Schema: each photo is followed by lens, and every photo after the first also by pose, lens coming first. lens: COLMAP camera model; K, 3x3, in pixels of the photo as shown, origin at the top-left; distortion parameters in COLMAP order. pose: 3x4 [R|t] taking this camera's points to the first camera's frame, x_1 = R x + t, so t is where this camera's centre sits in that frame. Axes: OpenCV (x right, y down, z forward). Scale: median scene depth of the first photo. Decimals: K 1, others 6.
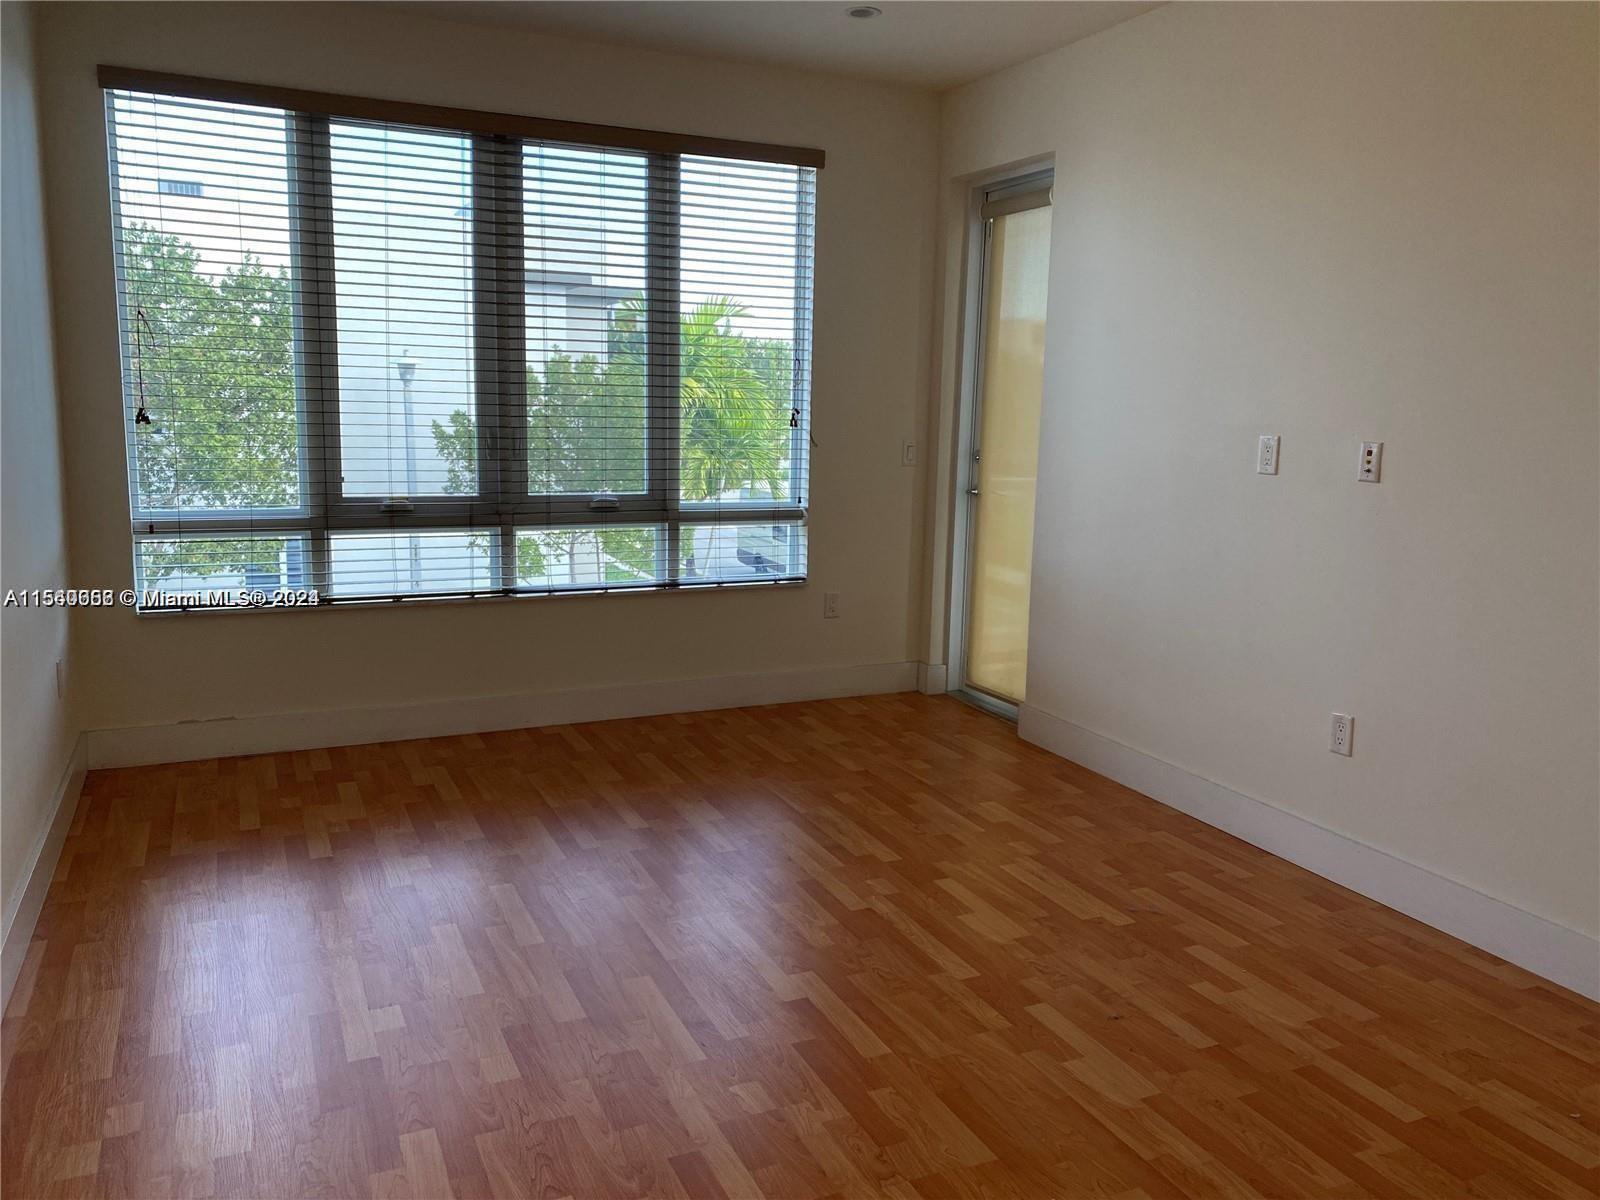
lens RADIAL K [[1216.6, 0, 800.0], [0, 1216.6, 600.0], [0, 0, 1]] dist [-0.002372, -0.062379]
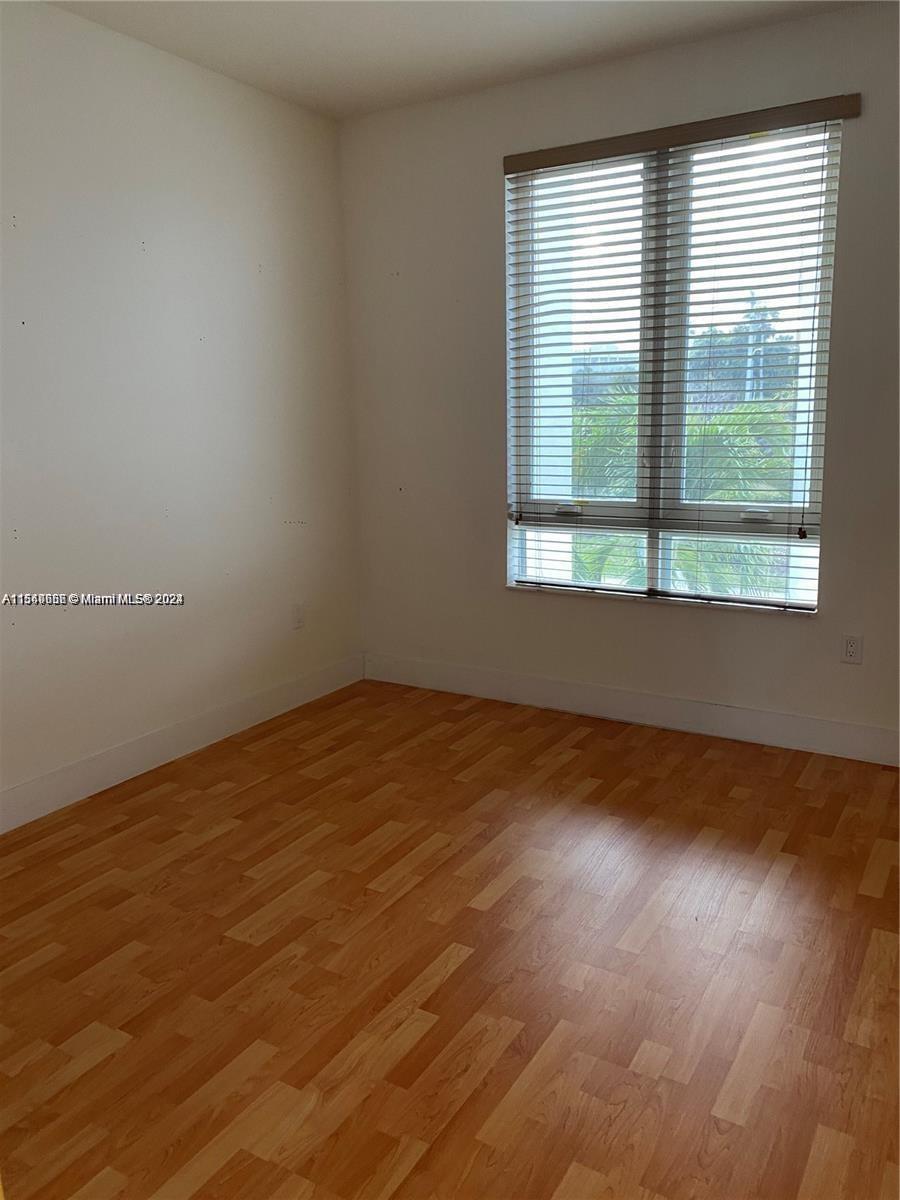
lens RADIAL K [[912.4, 0, 450.0], [0, 912.4, 600.0], [0, 0, 1]] dist [-0.002372, -0.062379]
pose [[0.557293, 0.117786, -0.821919, 0.401556], [-0.110059, 0.991632, 0.067482, -0.038386], [0.822989, 0.052852, 0.565593, 0.430219]]
